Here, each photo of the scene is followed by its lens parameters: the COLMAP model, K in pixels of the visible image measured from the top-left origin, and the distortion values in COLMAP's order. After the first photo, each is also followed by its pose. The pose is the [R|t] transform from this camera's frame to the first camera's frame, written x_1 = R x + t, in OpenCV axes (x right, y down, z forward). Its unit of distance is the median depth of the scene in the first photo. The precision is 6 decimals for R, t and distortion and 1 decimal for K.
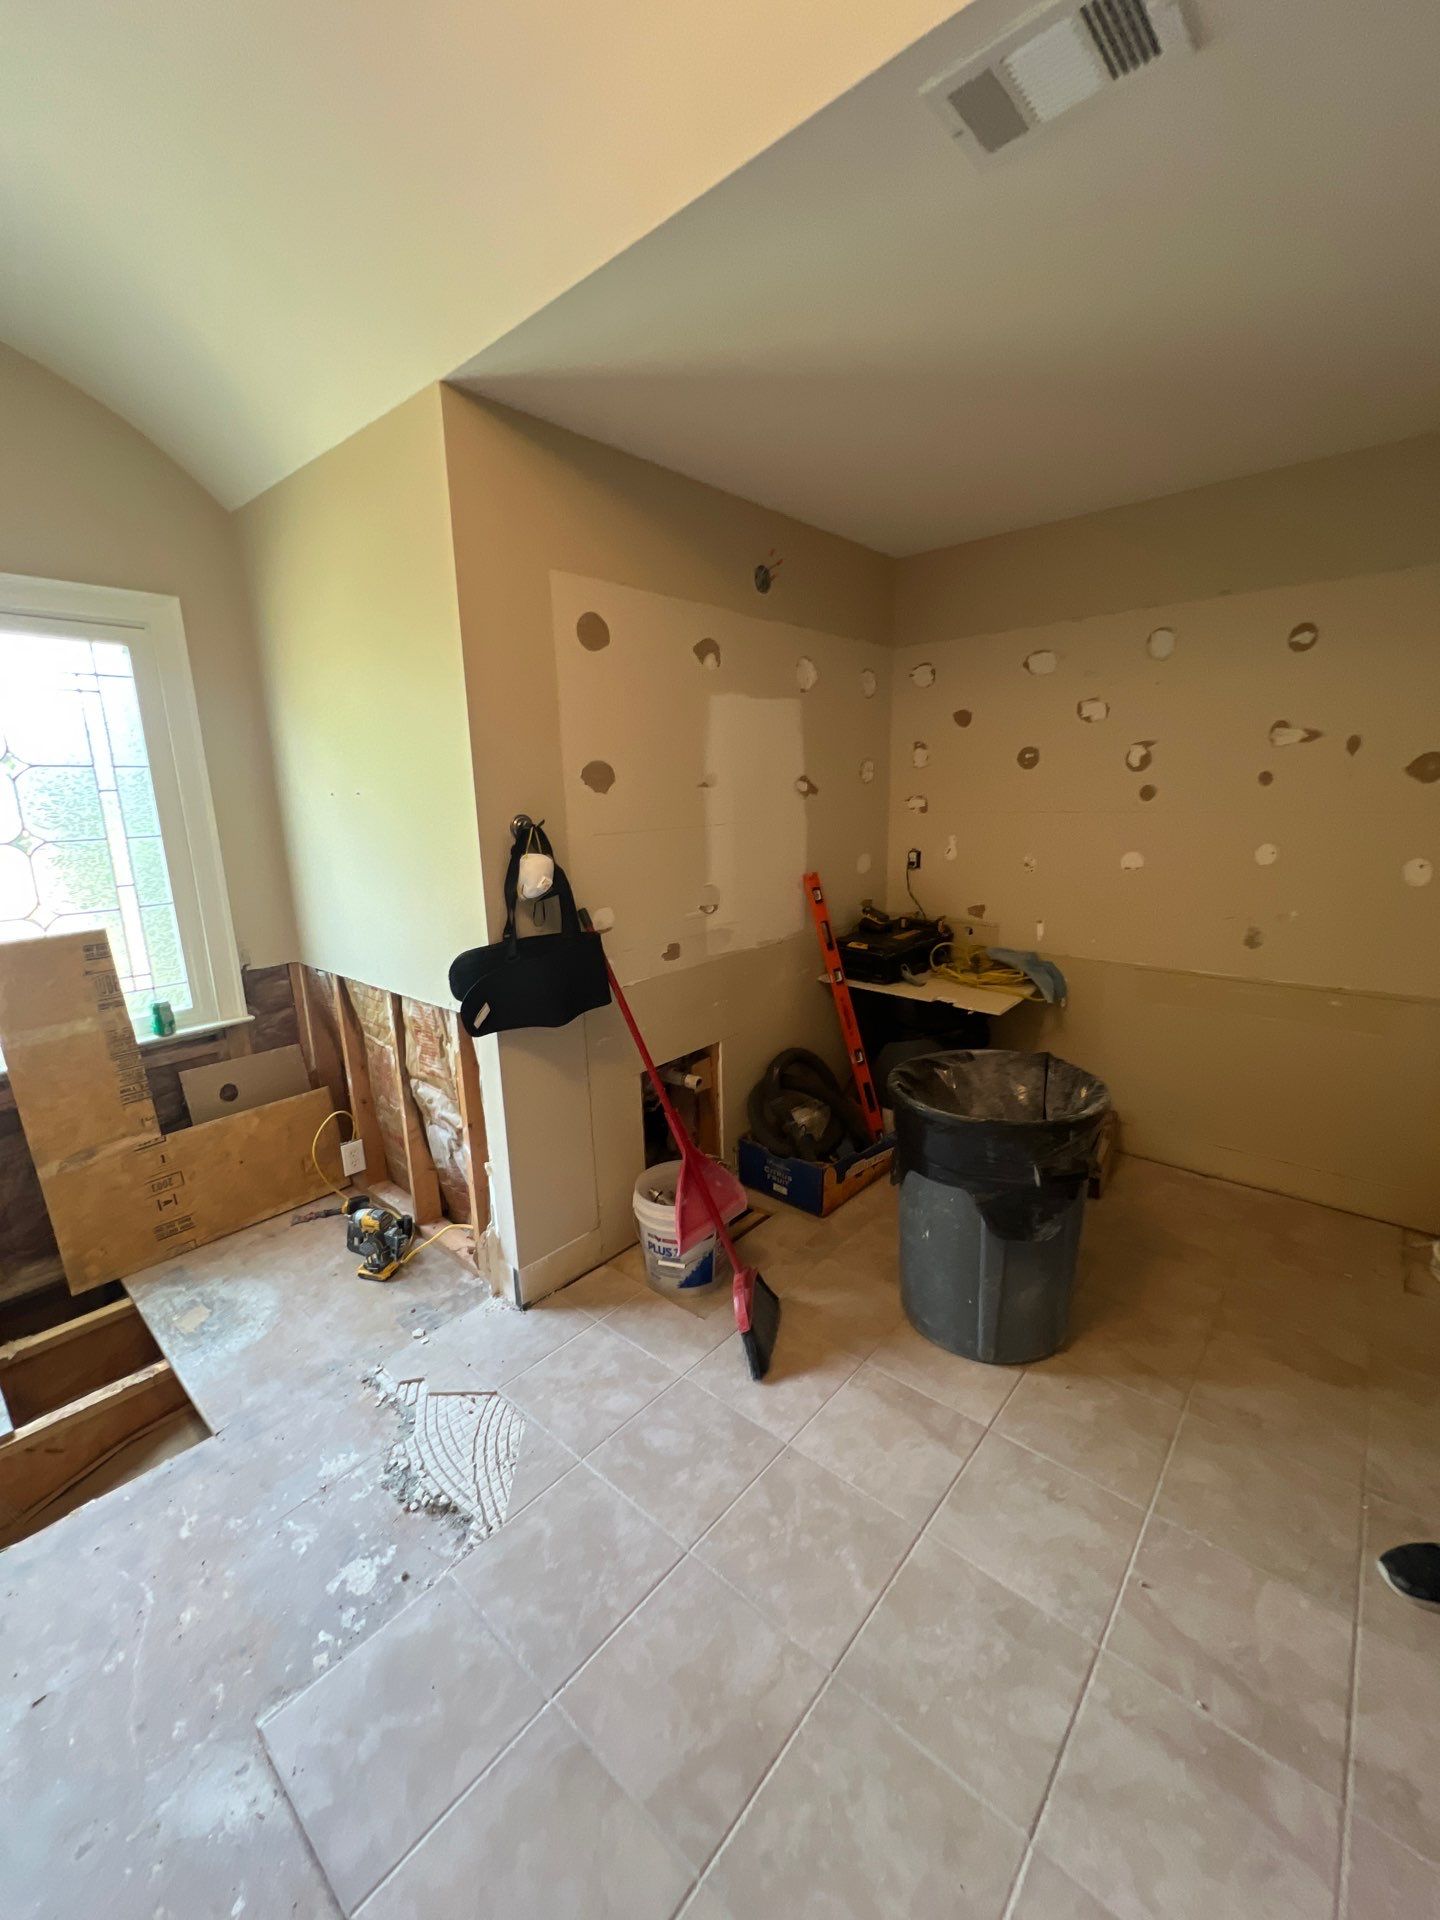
lens RADIAL K [[773.5, 0, 721.1], [0, 773.5, 957.6], [0, 0, 1]] dist [-0.005615, 0.000846]
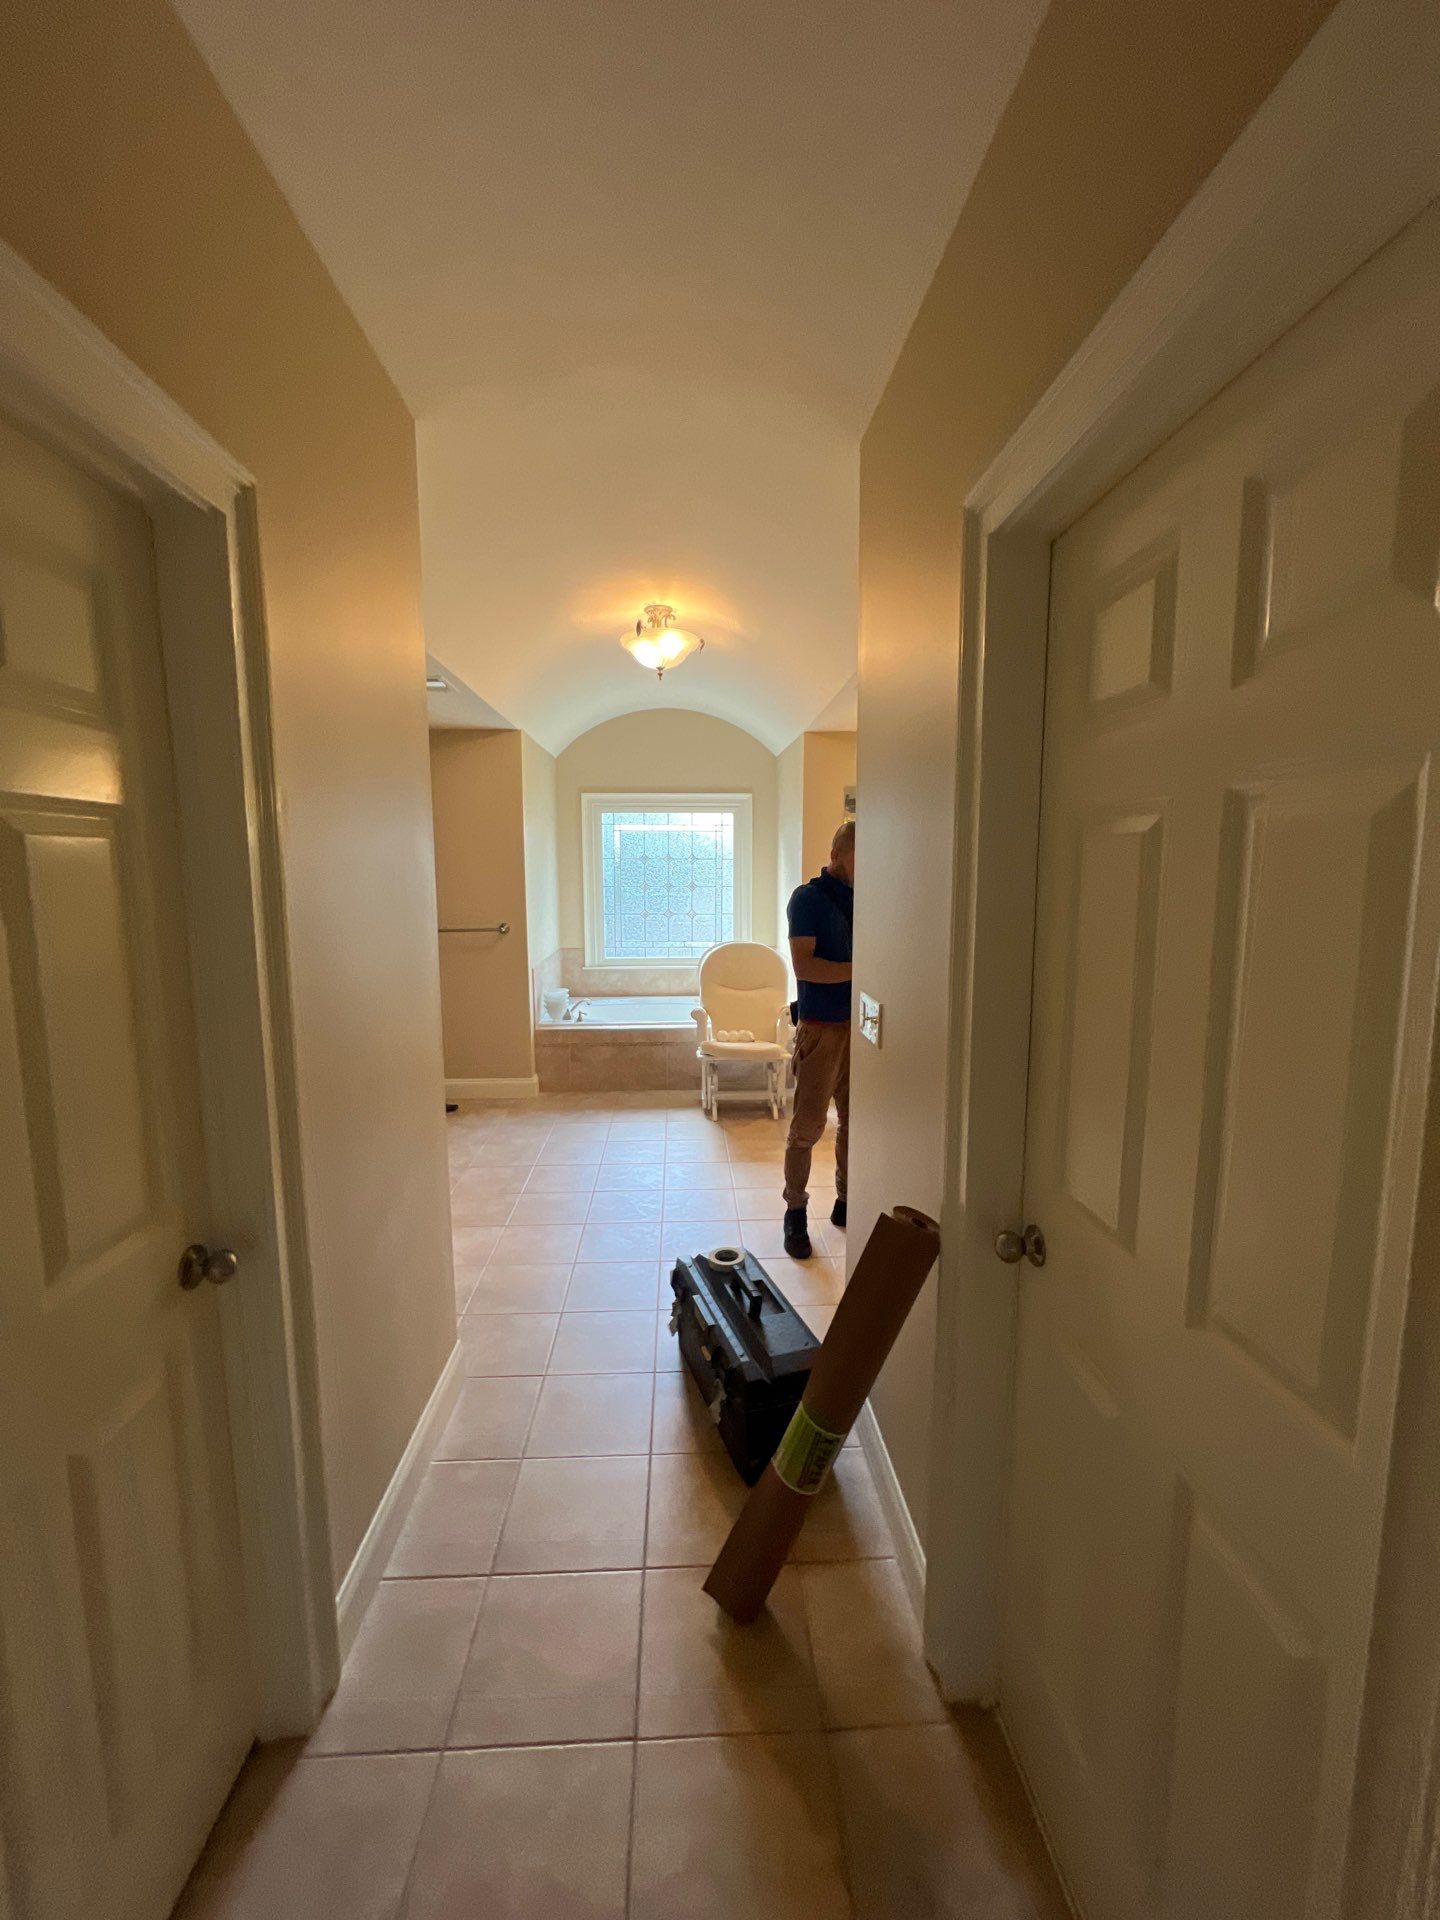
lens RADIAL K [[773.5, 0, 723.4], [0, 773.5, 957.0], [0, 0, 1]] dist [-0.005615, 0.000846]
pose [[0.699765, 0.109502, -0.705931, 1.057379], [-0.171612, 0.985012, -0.017320, 0.117452], [0.693454, 0.133266, 0.708069, -0.772216]]
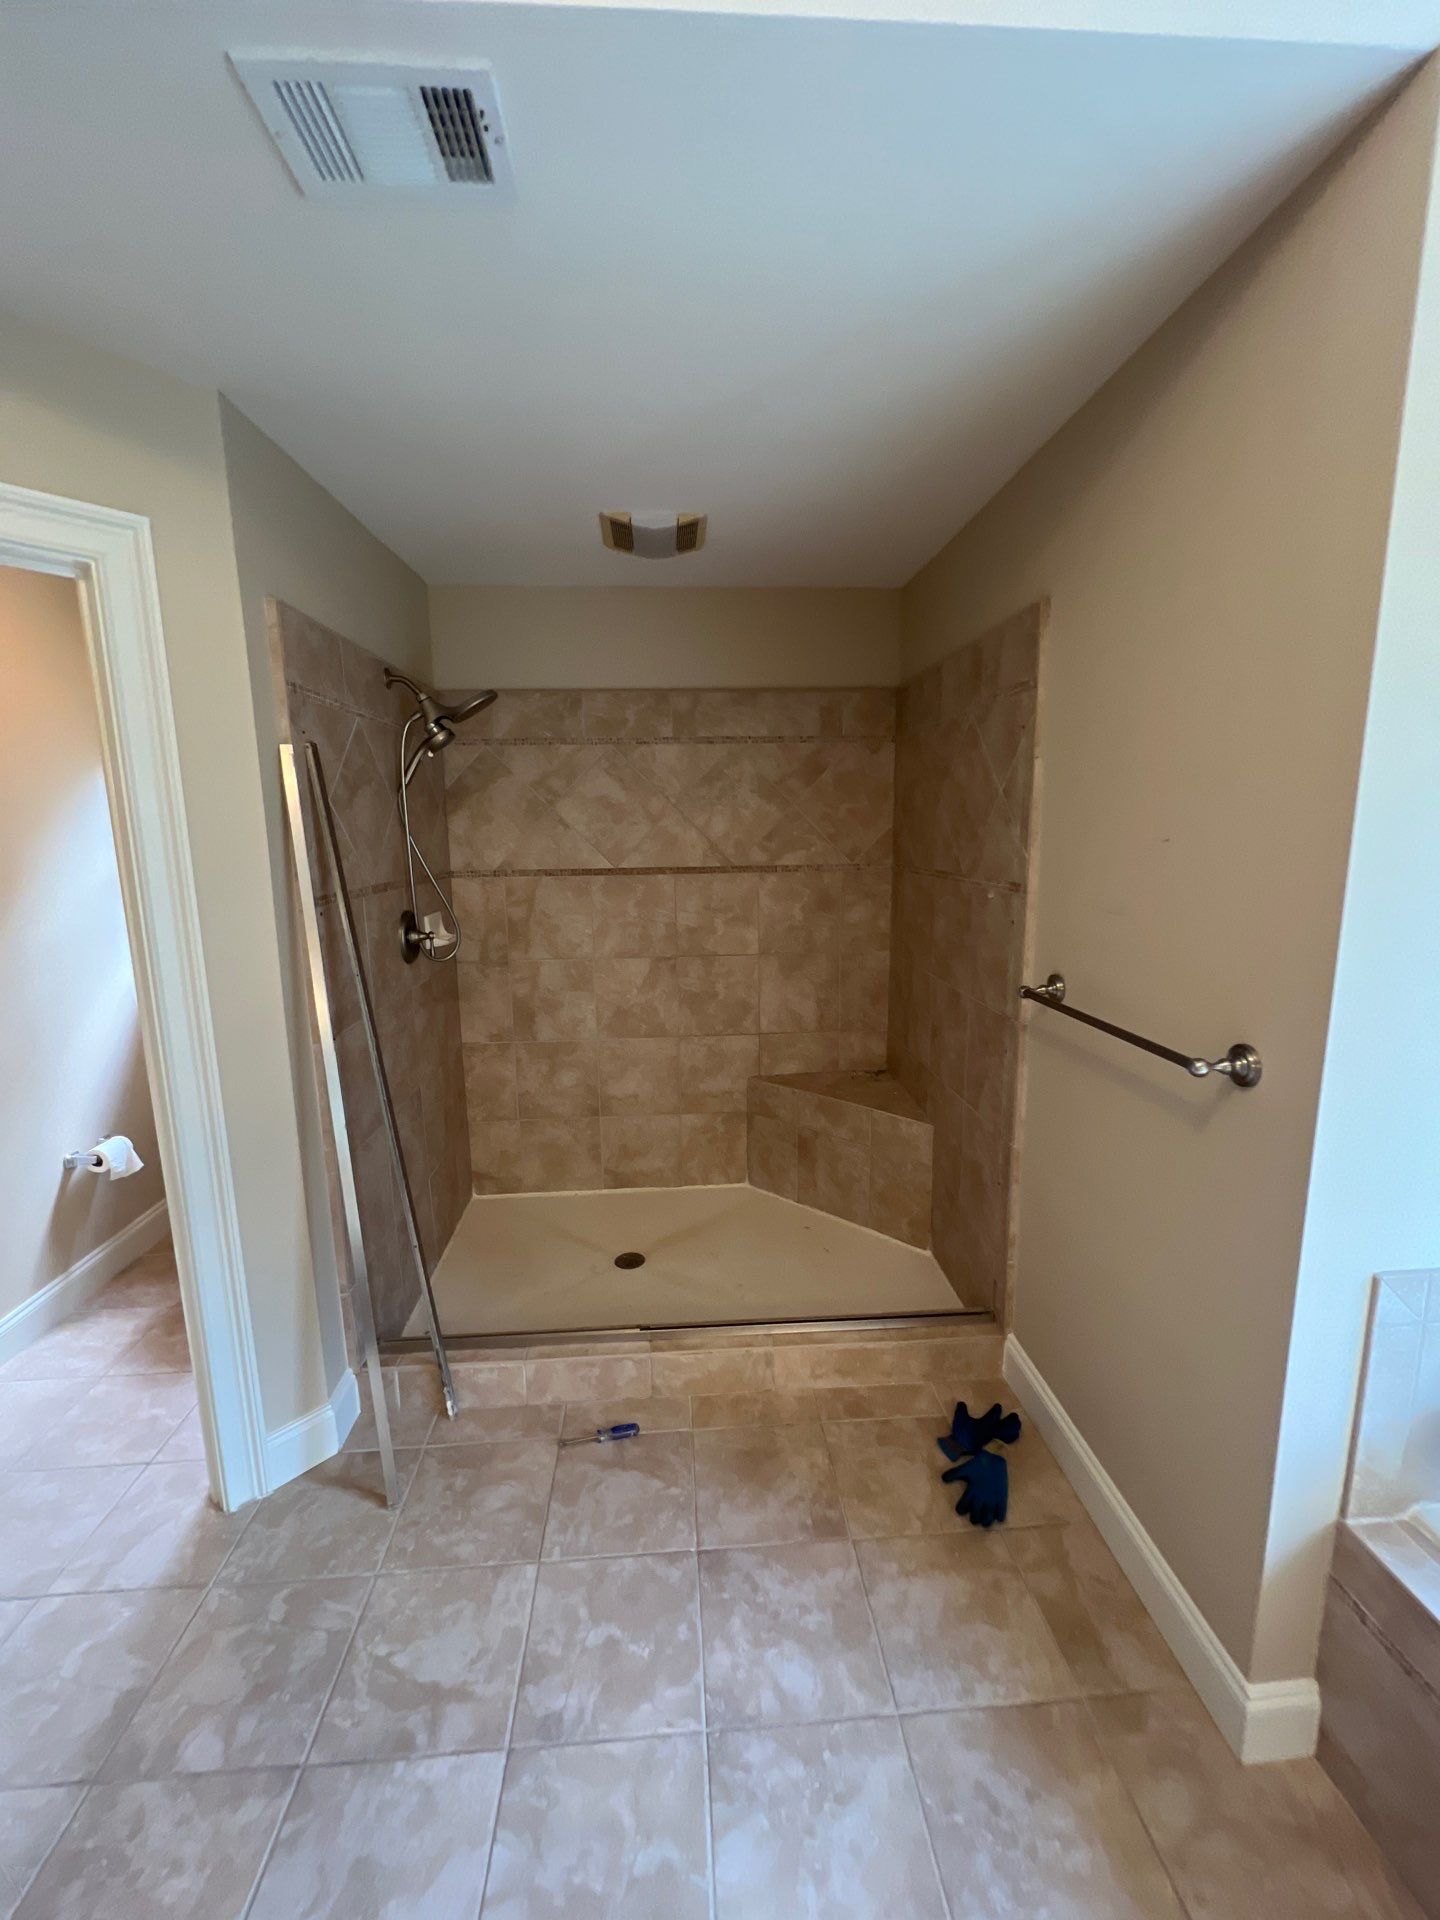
lens RADIAL K [[773.5, 0, 716.9], [0, 773.5, 957.5], [0, 0, 1]] dist [-0.005615, 0.000846]
pose [[-0.707156, 0.156006, -0.689632, -0.186555], [-0.122013, 0.933798, 0.336353, -0.075803], [0.696450, 0.321998, -0.641307, 0.288558]]
